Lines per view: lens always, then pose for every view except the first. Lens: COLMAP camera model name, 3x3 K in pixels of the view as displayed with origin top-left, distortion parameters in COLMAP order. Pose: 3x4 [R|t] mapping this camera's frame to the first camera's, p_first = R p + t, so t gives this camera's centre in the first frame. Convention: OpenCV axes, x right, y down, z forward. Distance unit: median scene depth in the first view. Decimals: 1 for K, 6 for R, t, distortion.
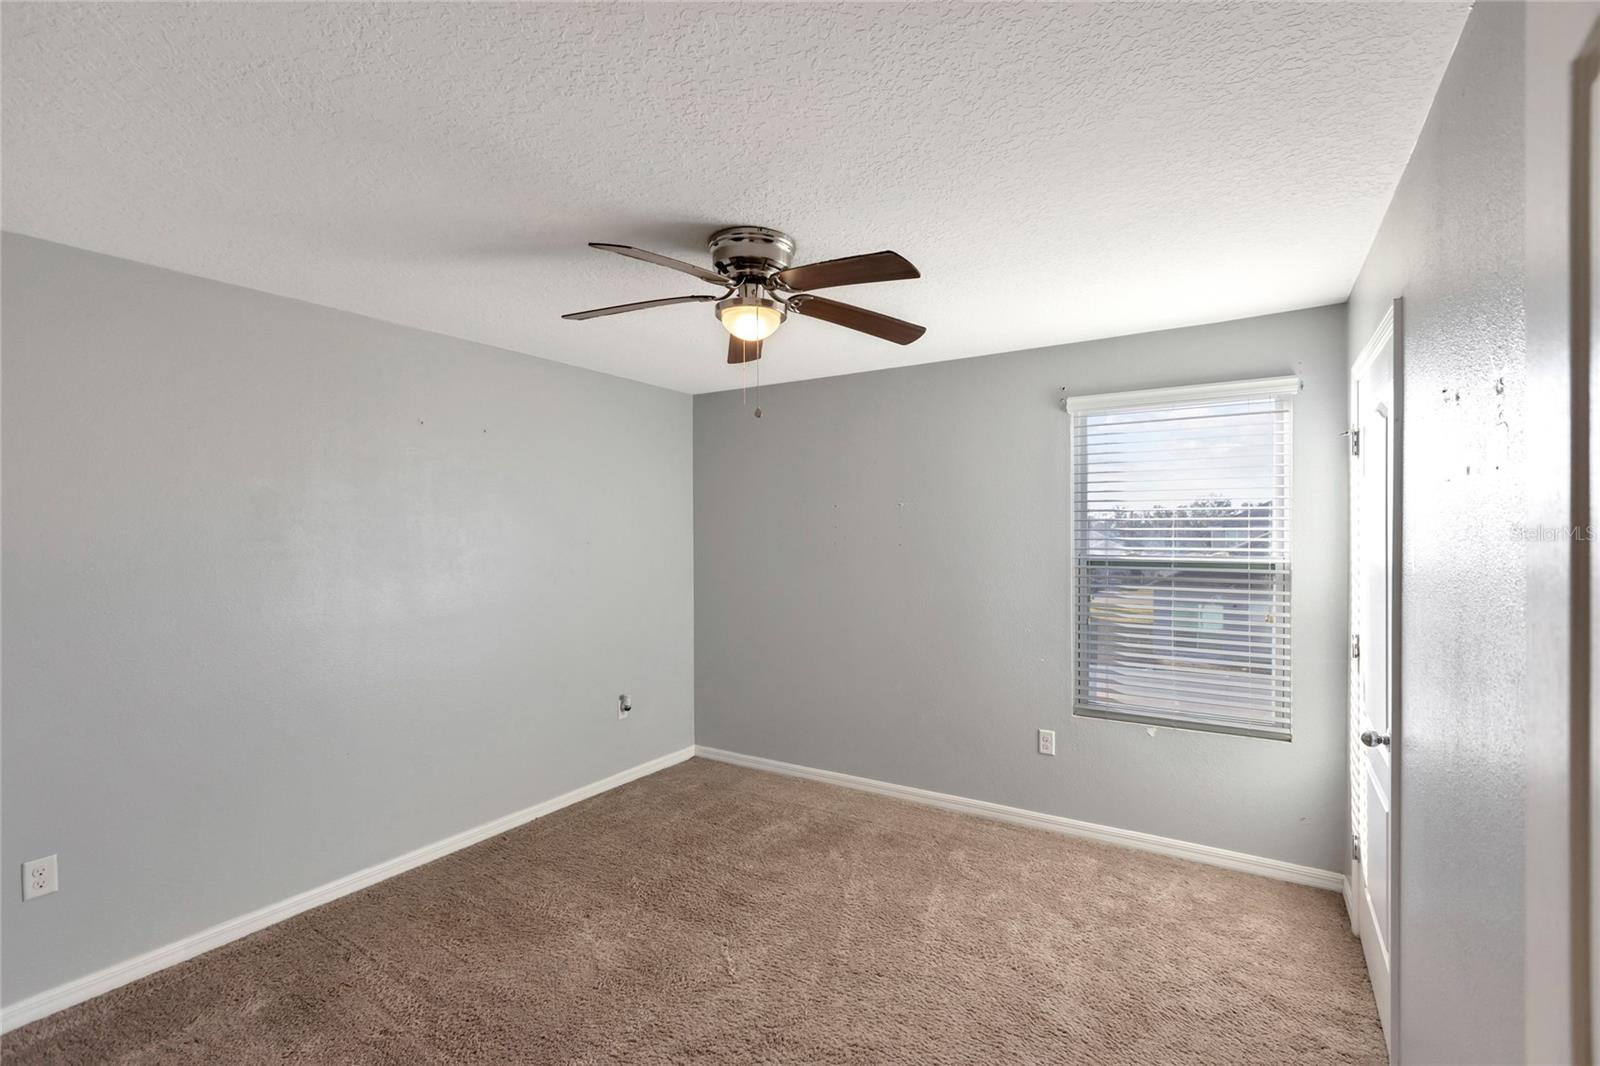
lens RADIAL K [[718.6, 0, 800.0], [0, 718.6, 533.0], [0, 0, 1]] dist [-0.001678, -0.000296]
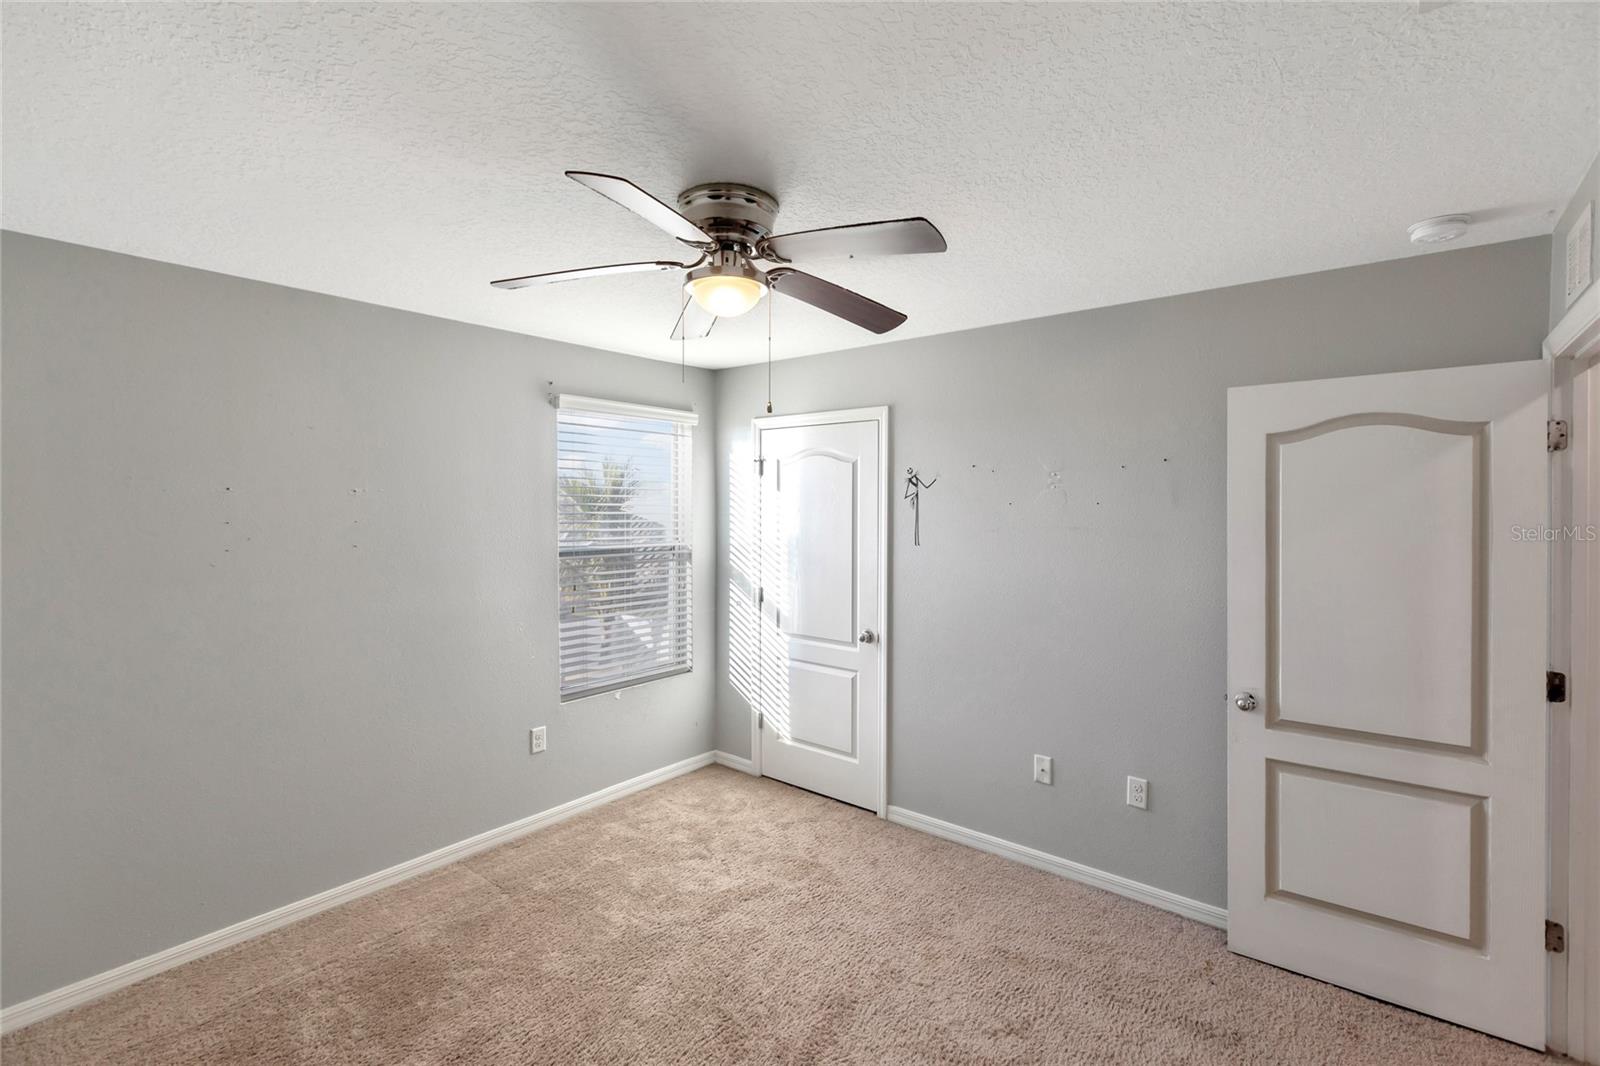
lens RADIAL K [[726.9, 0, 801.9], [0, 726.9, 511.9], [0, 0, 1]] dist [-0.001066, -0.000543]
pose [[0.106275, -0.005895, 0.994319, -0.708239], [-0.005018, 0.999967, 0.006464, -0.033329], [-0.994324, -0.005677, 0.106242, 0.630656]]
